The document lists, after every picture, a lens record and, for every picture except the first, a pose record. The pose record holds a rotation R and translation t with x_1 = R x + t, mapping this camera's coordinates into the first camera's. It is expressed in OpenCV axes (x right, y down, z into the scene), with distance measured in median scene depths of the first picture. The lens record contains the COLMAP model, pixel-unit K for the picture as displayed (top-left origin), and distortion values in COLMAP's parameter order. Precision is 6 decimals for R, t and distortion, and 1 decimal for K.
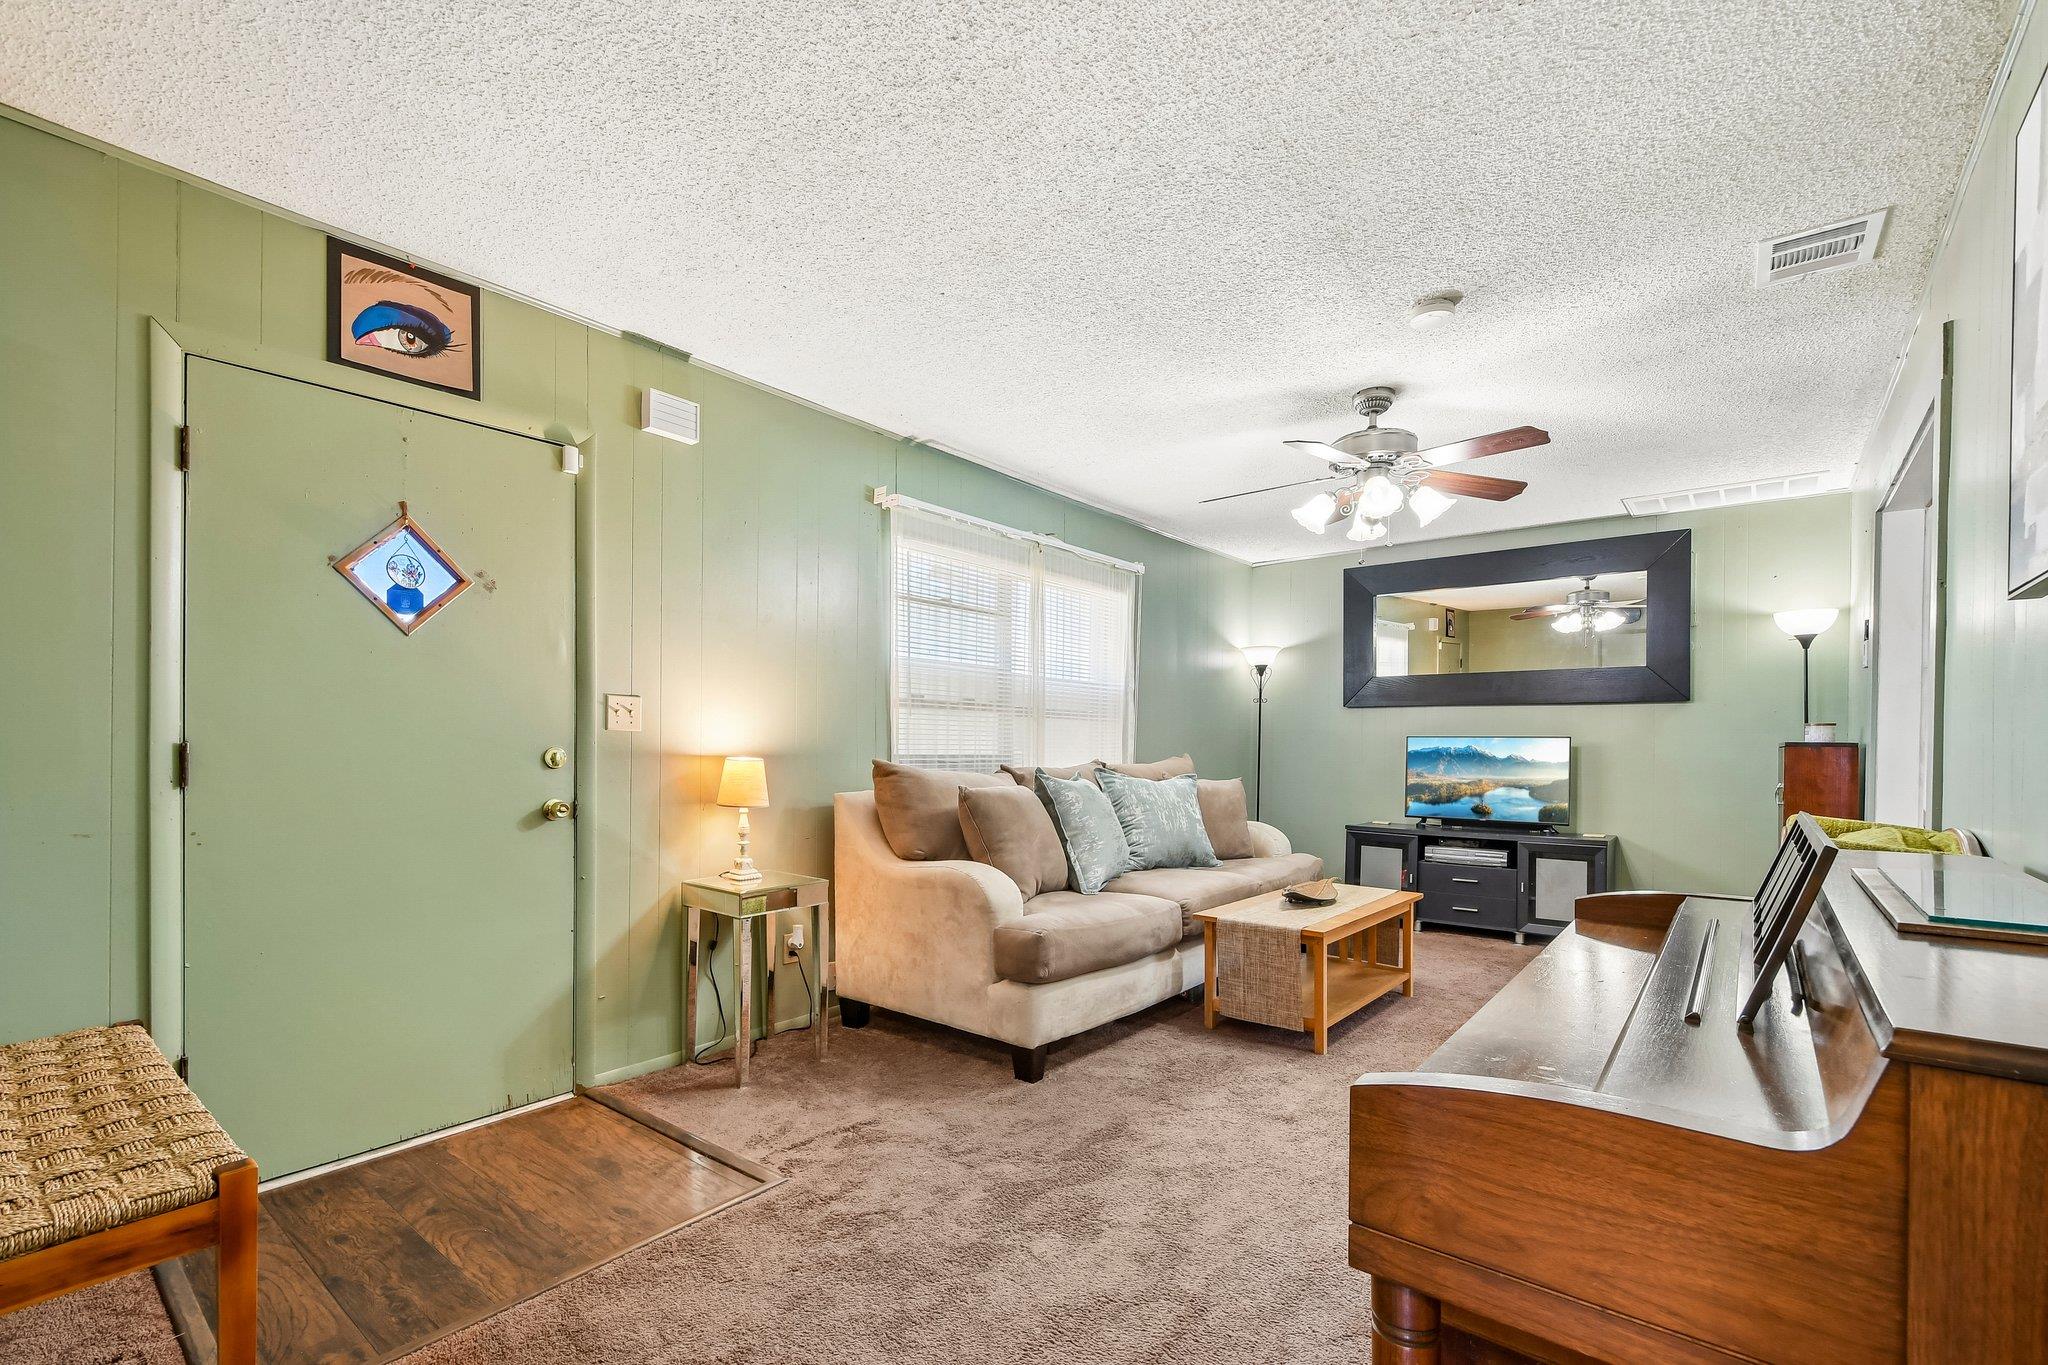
lens RADIAL K [[887.1, 0, 1023.4], [0, 887.1, 747.9], [0, 0, 1]] dist [0.000958, -0.006420]
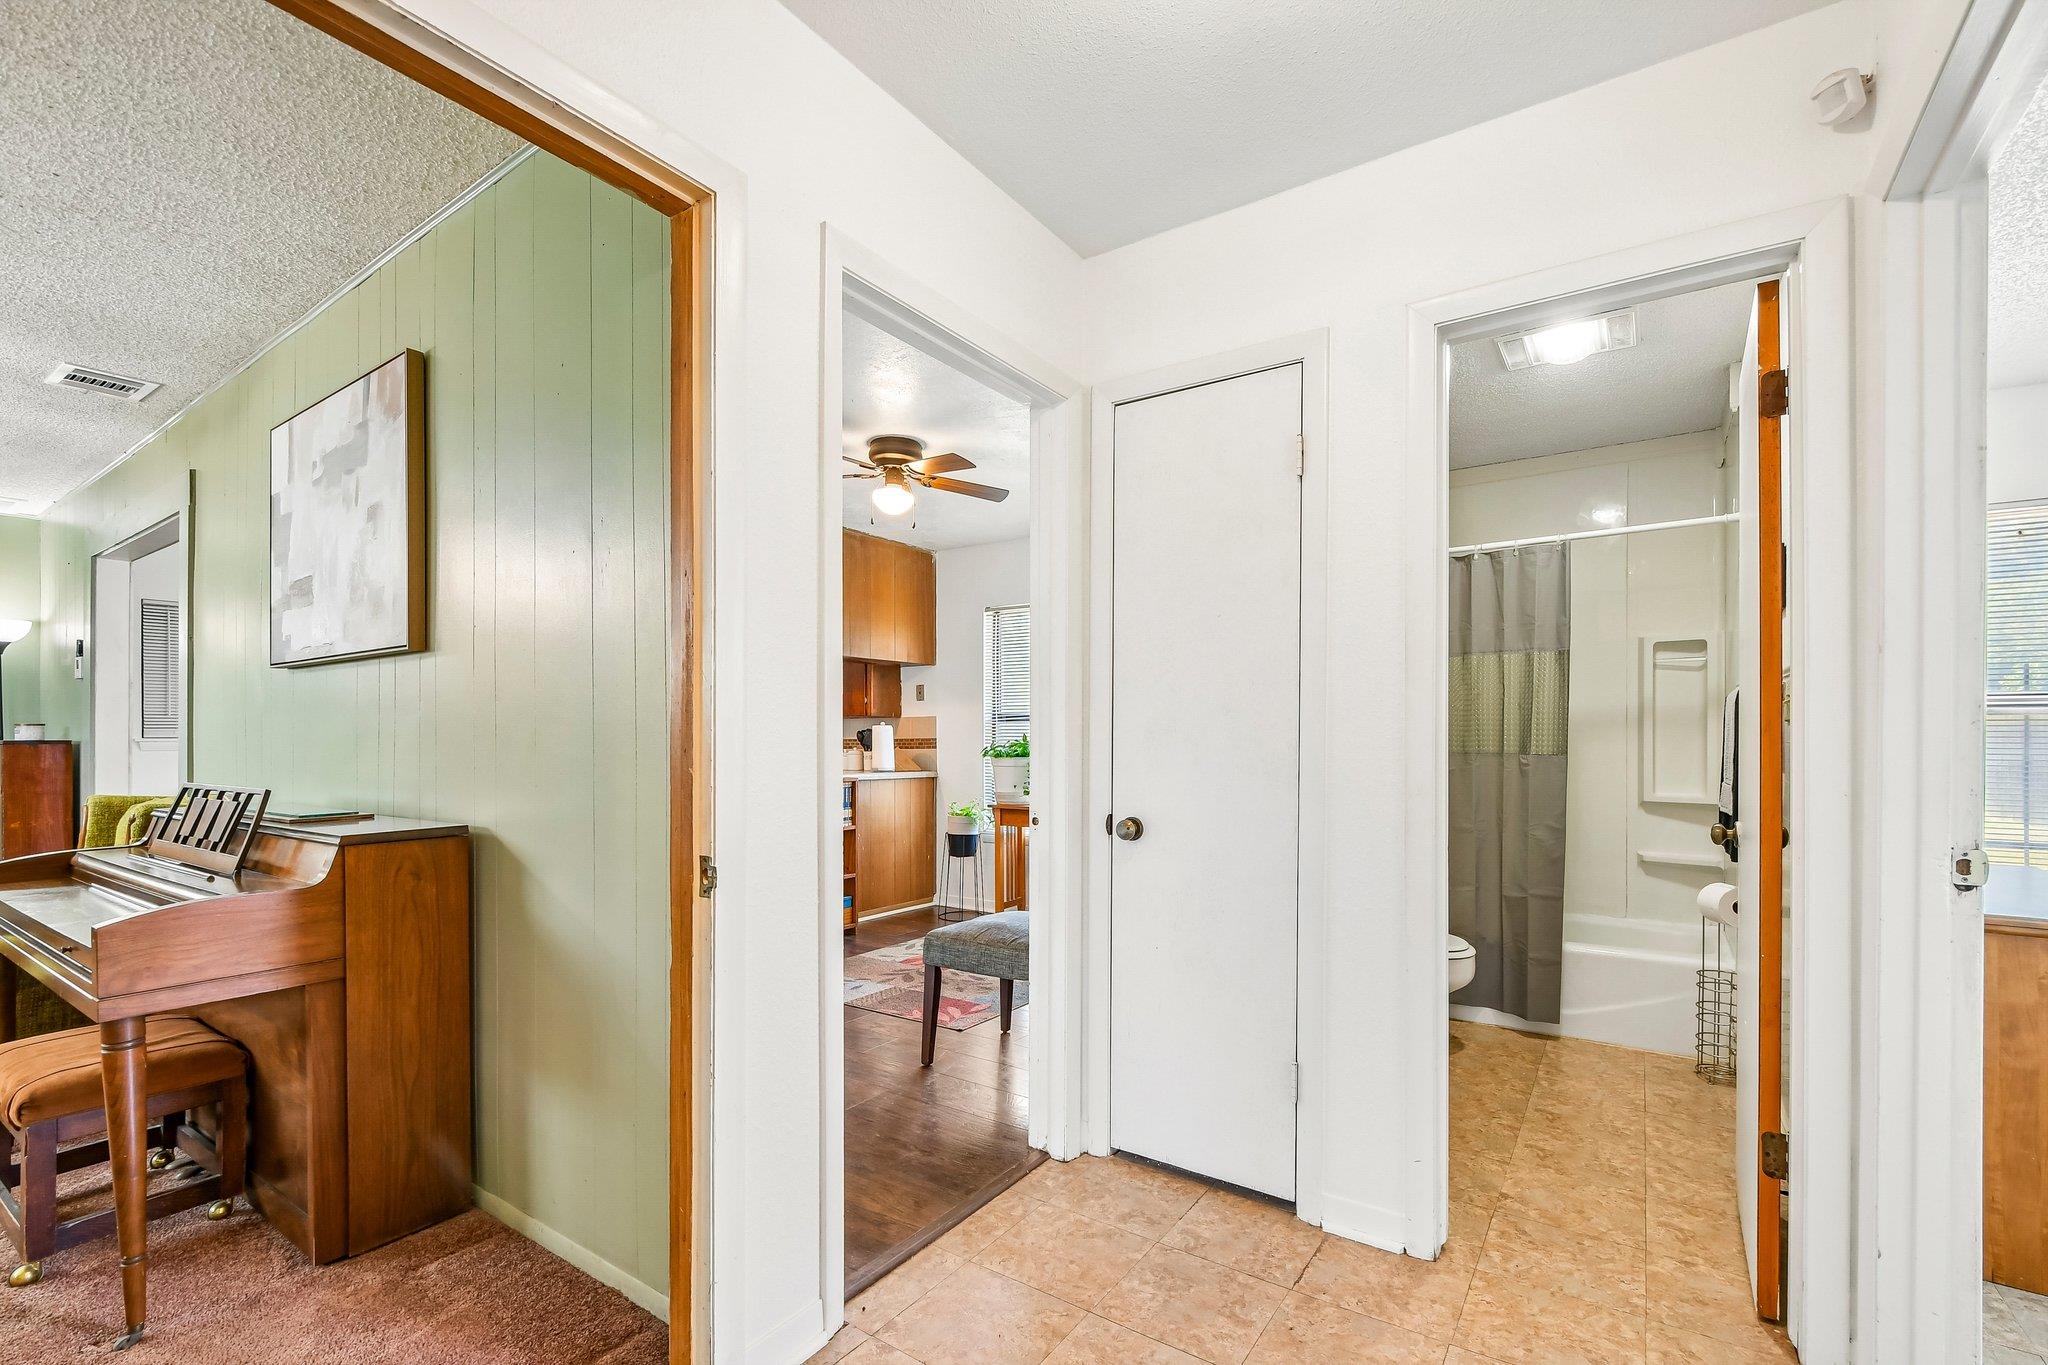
lens RADIAL K [[899.1, 0, 1020.7], [0, 899.1, 746.7], [0, 0, 1]] dist [-0.001134, -0.002484]
pose [[-0.085529, -0.016221, 0.996204, -0.322181], [0.009124, 0.999813, 0.017064, -0.005238], [-0.996294, 0.010549, -0.085365, -0.154909]]
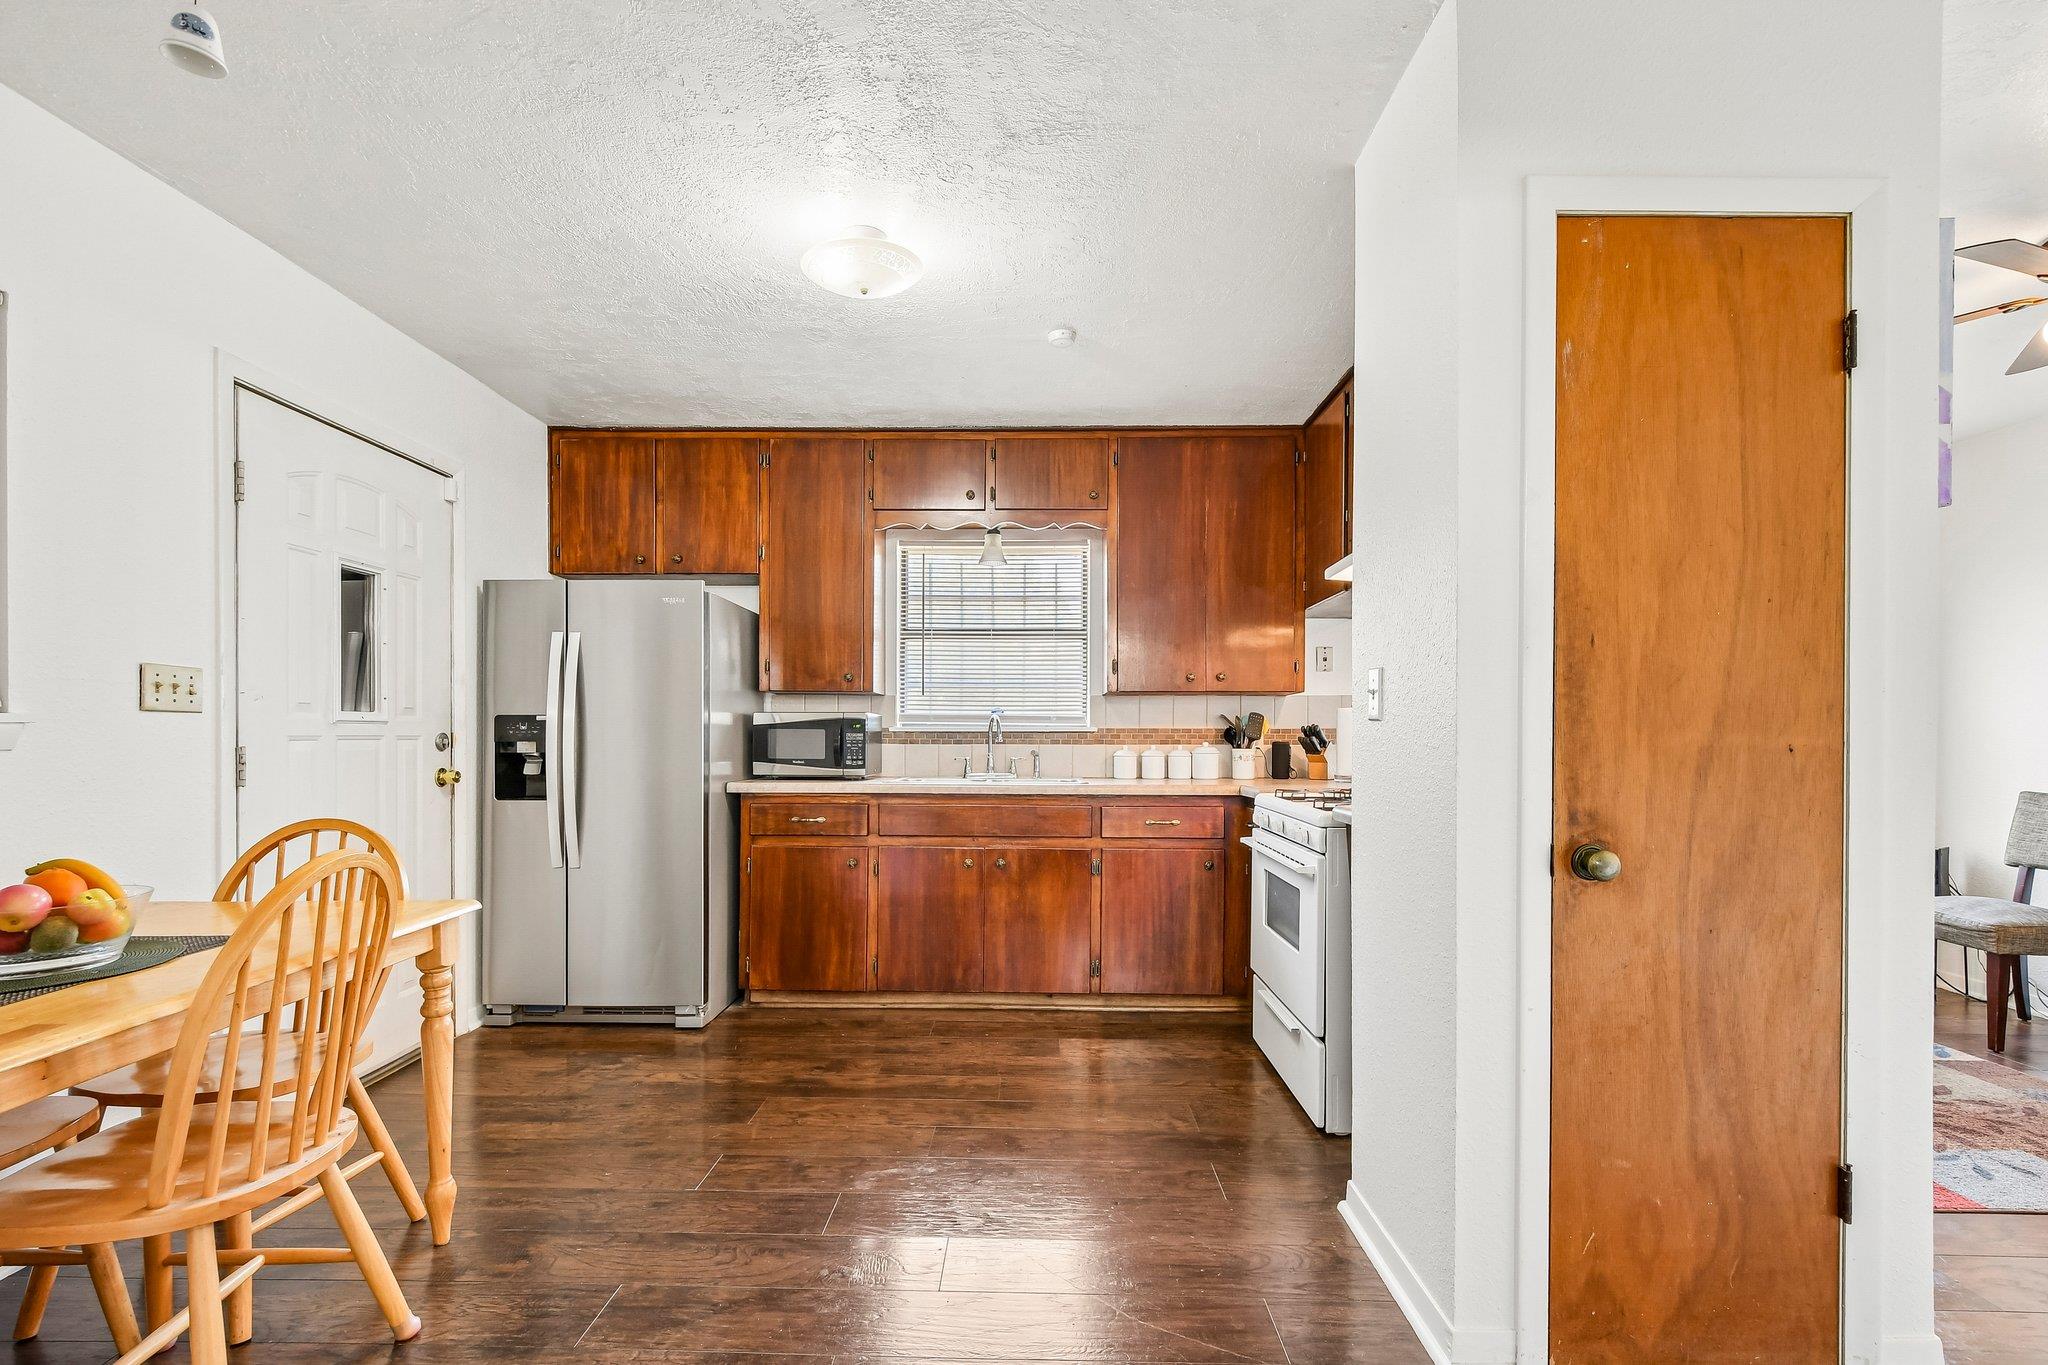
lens RADIAL K [[923.6, 0, 1021.9], [0, 923.6, 741.7], [0, 0, 1]] dist [-0.001417, -0.001130]
pose [[-0.624699, -0.019754, 0.780616, 0.542563], [-0.003970, 0.999747, 0.022122, -0.002301], [-0.780855, 0.010720, -0.624620, 0.717050]]
